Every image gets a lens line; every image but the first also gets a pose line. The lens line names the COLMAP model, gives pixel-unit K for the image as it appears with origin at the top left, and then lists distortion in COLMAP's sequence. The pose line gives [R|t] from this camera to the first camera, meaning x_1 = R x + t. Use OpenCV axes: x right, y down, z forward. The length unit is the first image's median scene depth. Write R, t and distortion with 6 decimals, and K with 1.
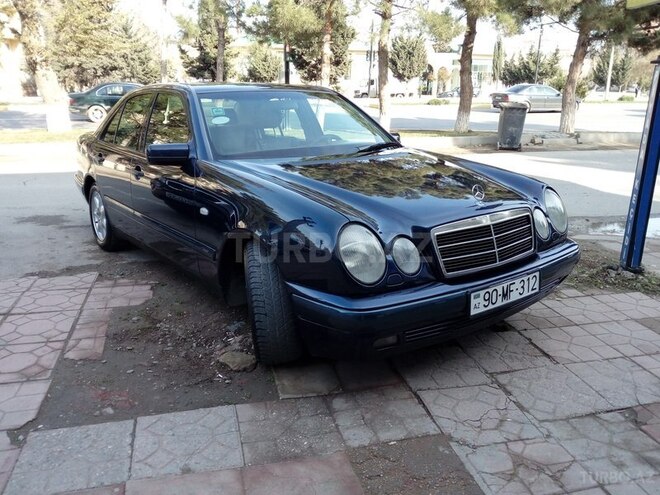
lens RADIAL K [[541.3, 0, 335.2], [0, 541.3, 245.4], [0, 0, 1]] dist [0.085674, -0.154911]
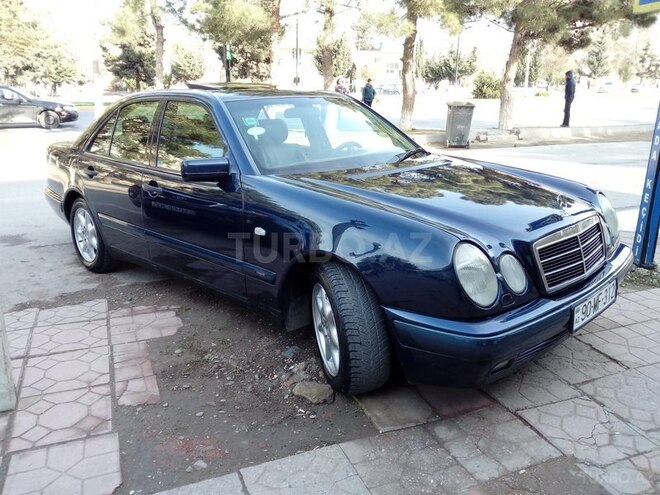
lens RADIAL K [[541.3, 0, 335.2], [0, 541.3, 245.4], [0, 0, 1]] dist [0.085674, -0.154911]
pose [[0.989807, -0.046219, 0.134705, -0.238723], [0.045554, 0.998930, 0.008018, -0.040421], [-0.134931, -0.001800, 0.990853, 0.070745]]
